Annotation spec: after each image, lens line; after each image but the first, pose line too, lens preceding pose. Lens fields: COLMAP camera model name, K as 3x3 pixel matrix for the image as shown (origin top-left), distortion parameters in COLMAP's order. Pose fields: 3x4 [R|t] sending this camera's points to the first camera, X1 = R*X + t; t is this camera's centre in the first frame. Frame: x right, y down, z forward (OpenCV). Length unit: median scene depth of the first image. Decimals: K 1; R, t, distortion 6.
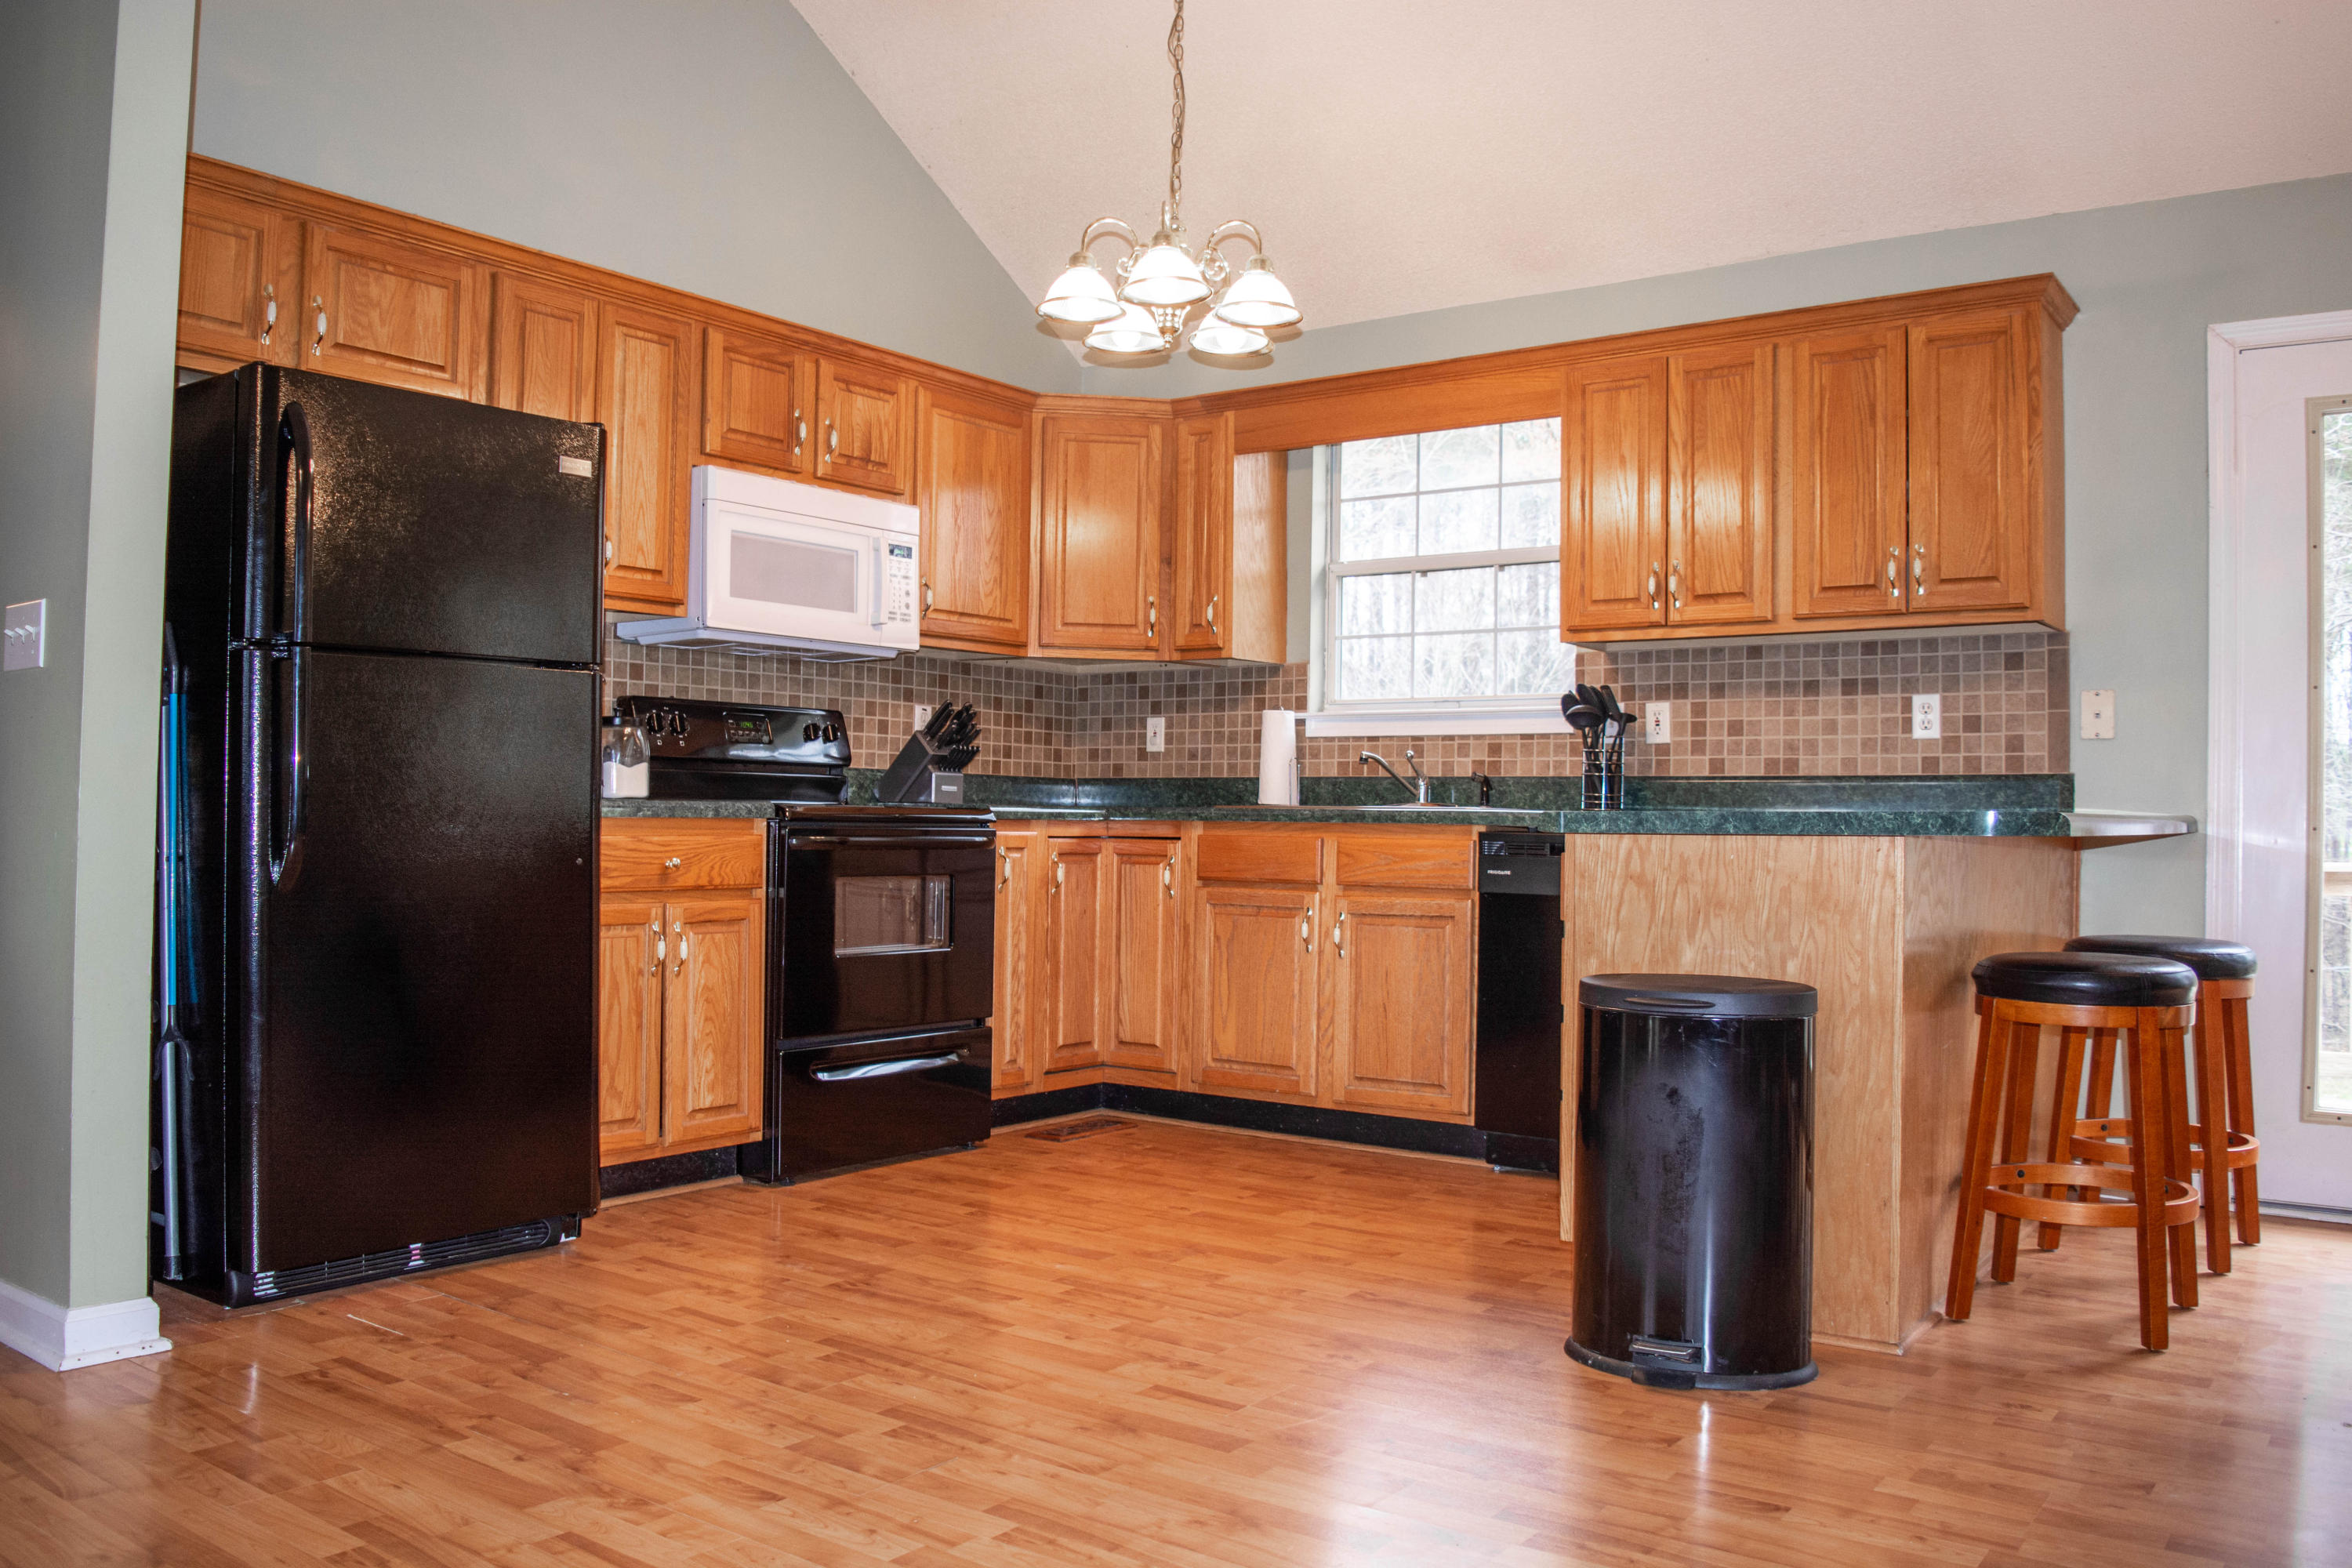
lens RADIAL K [[1839.3, 0, 1176.0], [0, 1839.3, 784.0], [0, 0, 1]] dist [-0.089724, 0.003147]
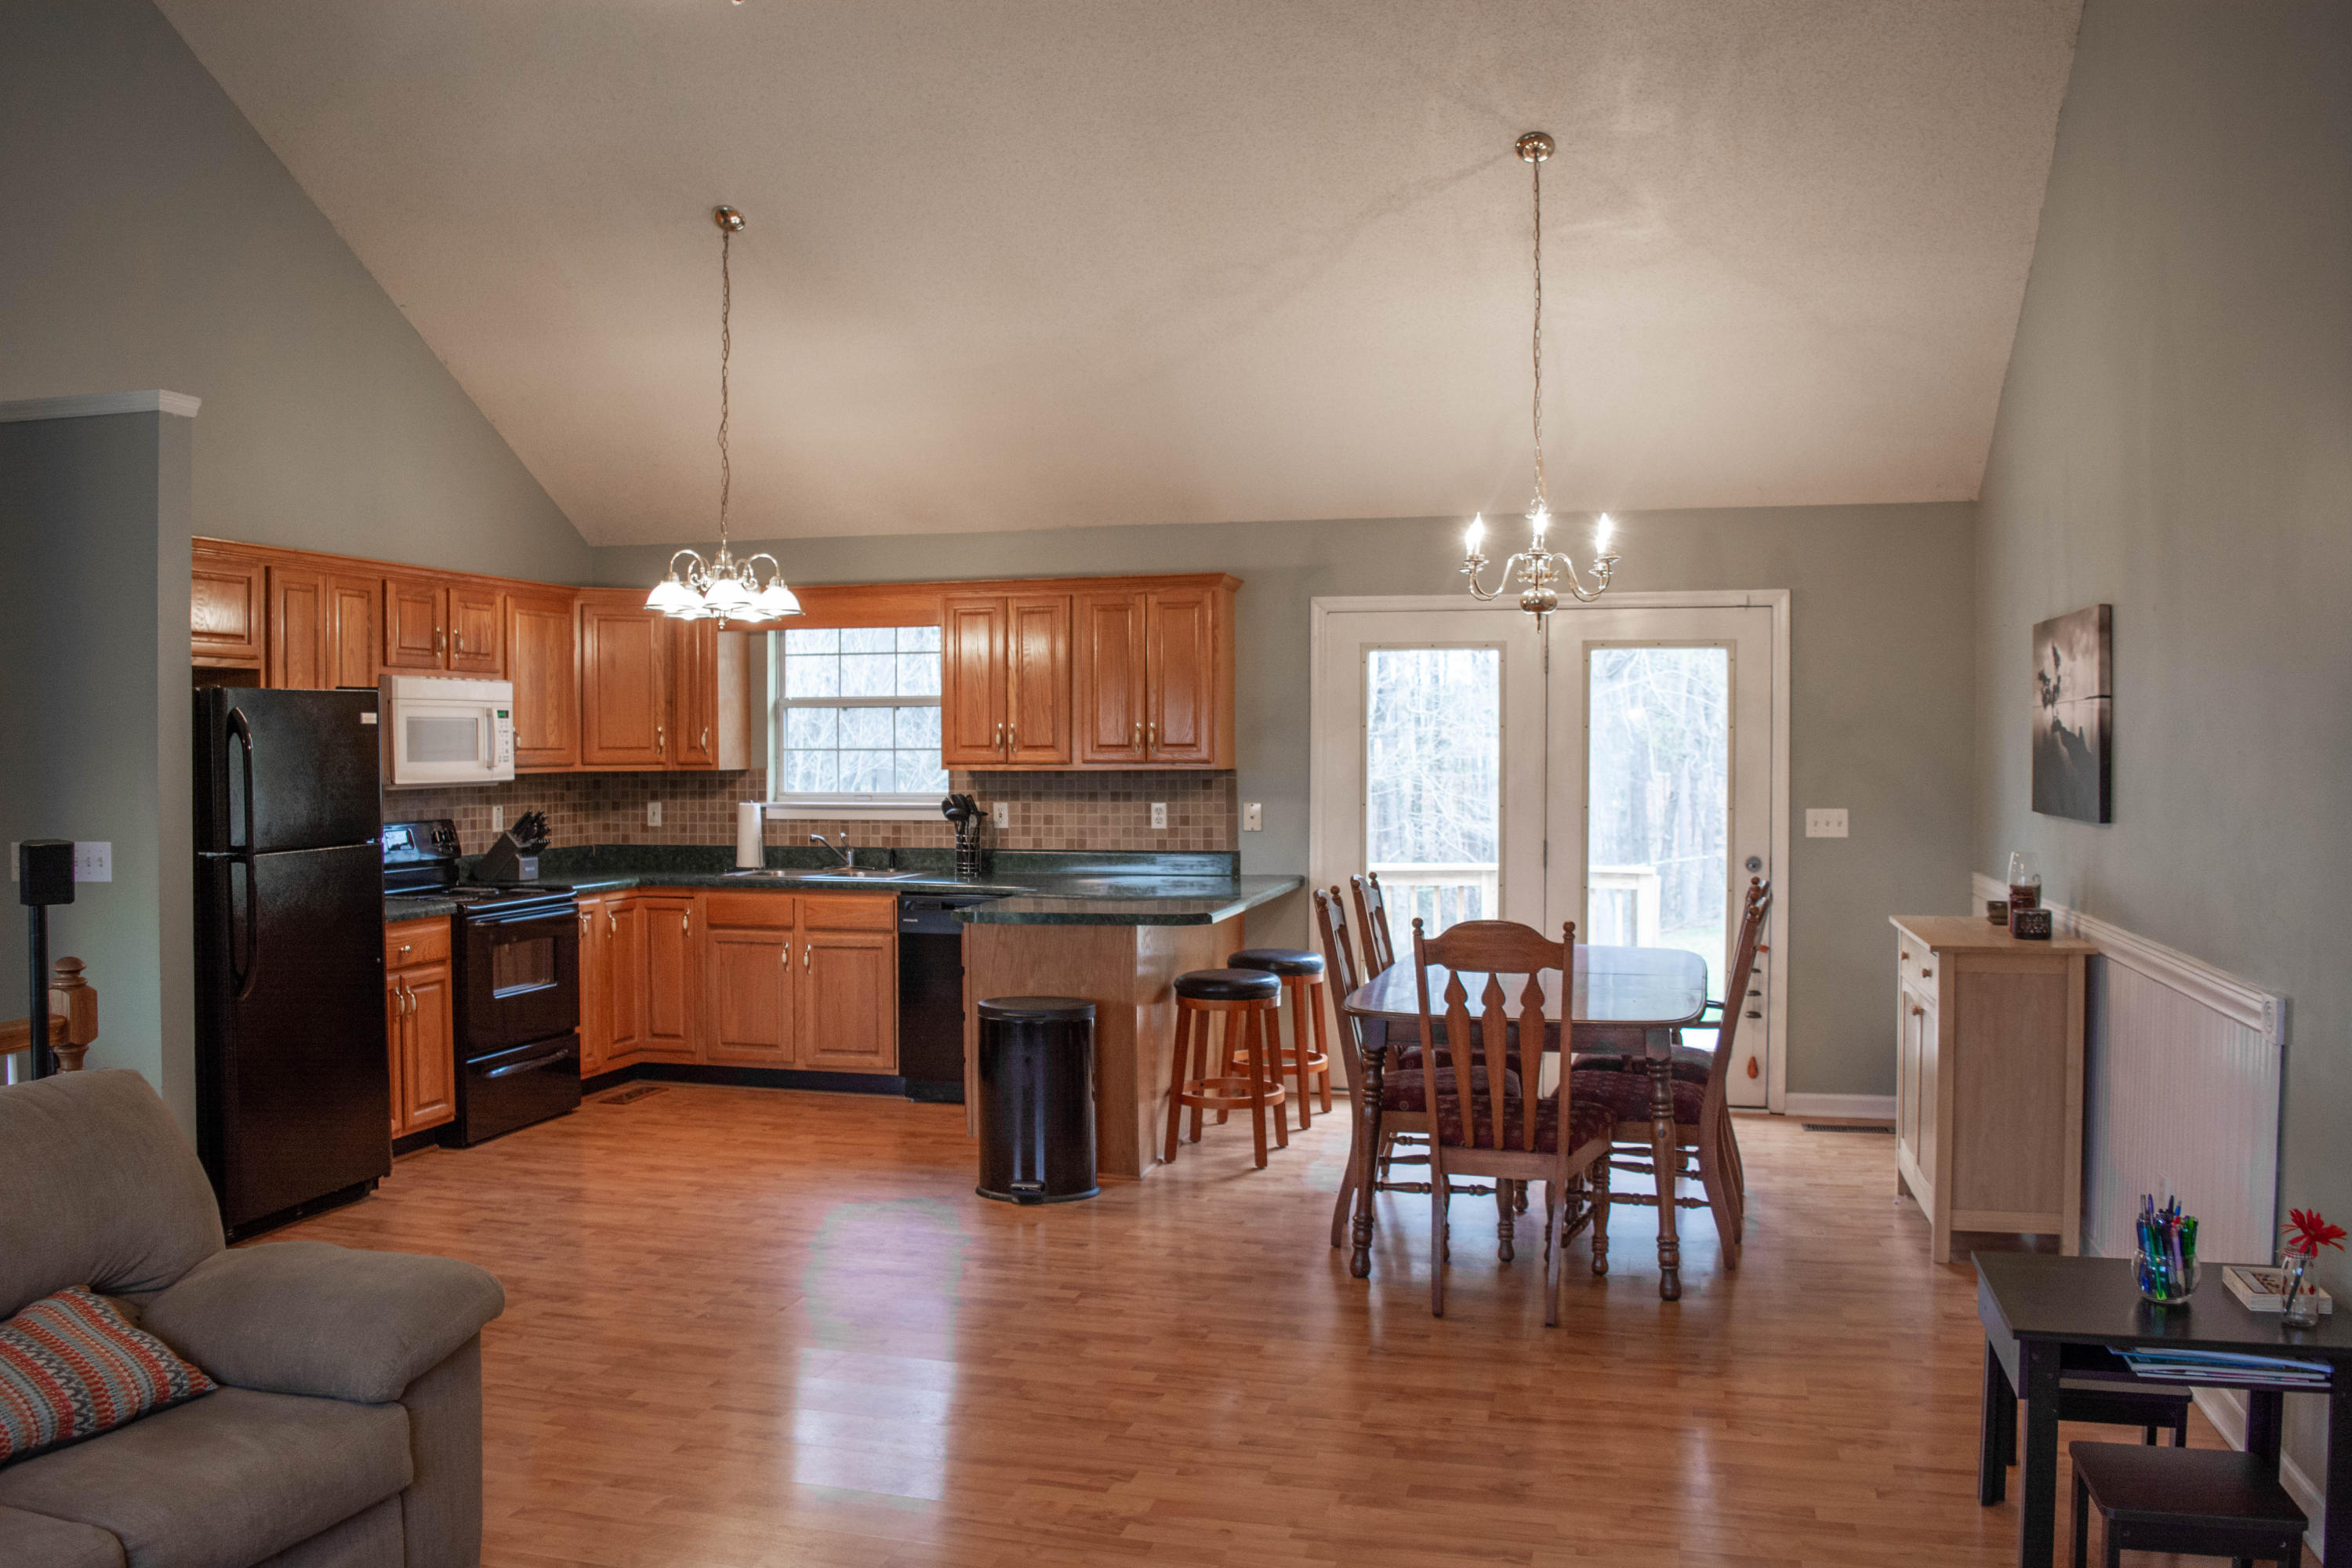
lens RADIAL K [[1839.3, 0, 1176.0], [0, 1839.3, 784.0], [0, 0, 1]] dist [-0.089724, 0.003147]
pose [[0.929972, -0.024178, 0.366834, -0.186939], [0.008104, 0.998941, 0.045295, -0.135315], [-0.367541, -0.039150, 0.929183, -0.561025]]
